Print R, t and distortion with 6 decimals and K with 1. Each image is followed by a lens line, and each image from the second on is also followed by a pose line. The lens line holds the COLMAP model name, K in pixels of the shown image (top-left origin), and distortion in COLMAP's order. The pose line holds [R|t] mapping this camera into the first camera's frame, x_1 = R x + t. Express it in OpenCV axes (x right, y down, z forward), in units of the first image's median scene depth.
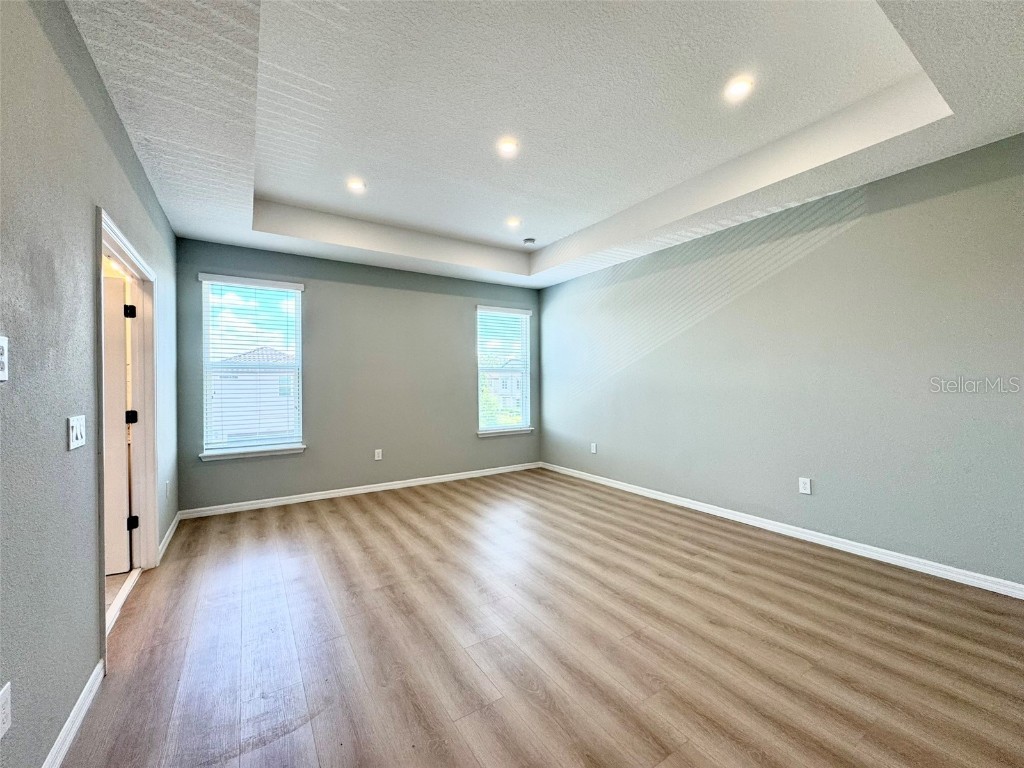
lens RADIAL K [[411.0, 0, 512.0], [0, 411.0, 384.0], [0, 0, 1]] dist [-0.003459, 0.000163]
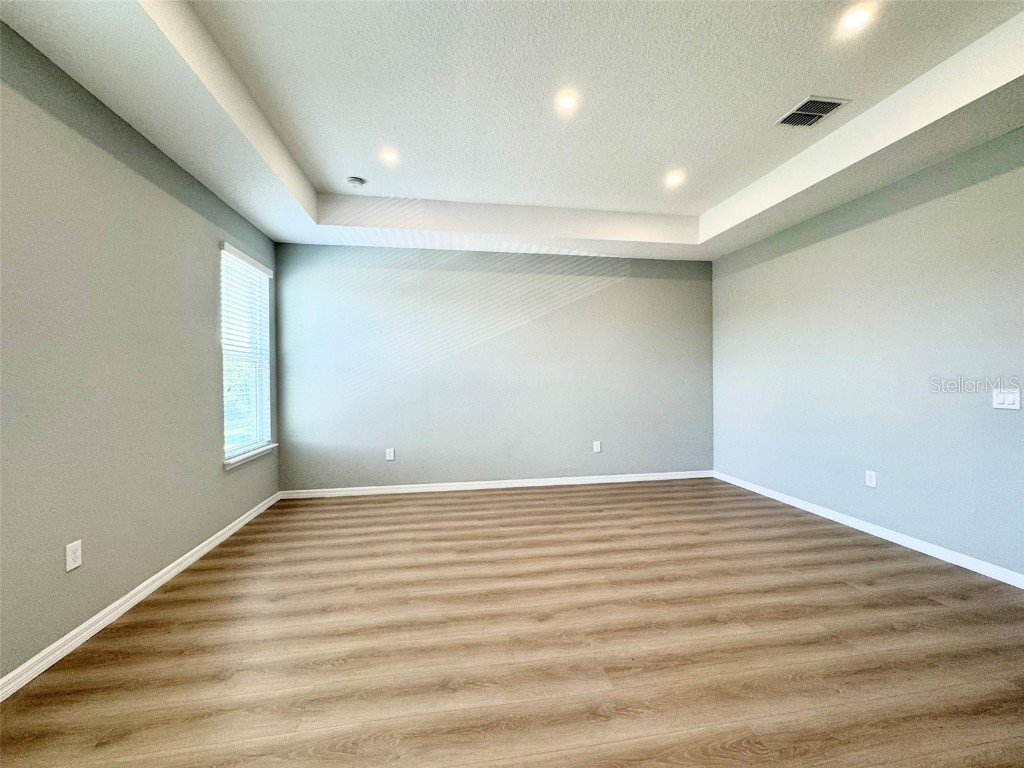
lens RADIAL K [[411.0, 0, 512.0], [0, 411.0, 384.0], [0, 0, 1]] dist [-0.003459, 0.000163]
pose [[0.401797, -0.006550, 0.915705, -0.686558], [0.005261, 0.999974, 0.004844, 0.011044], [-0.915714, 0.002872, 0.401821, 0.609194]]
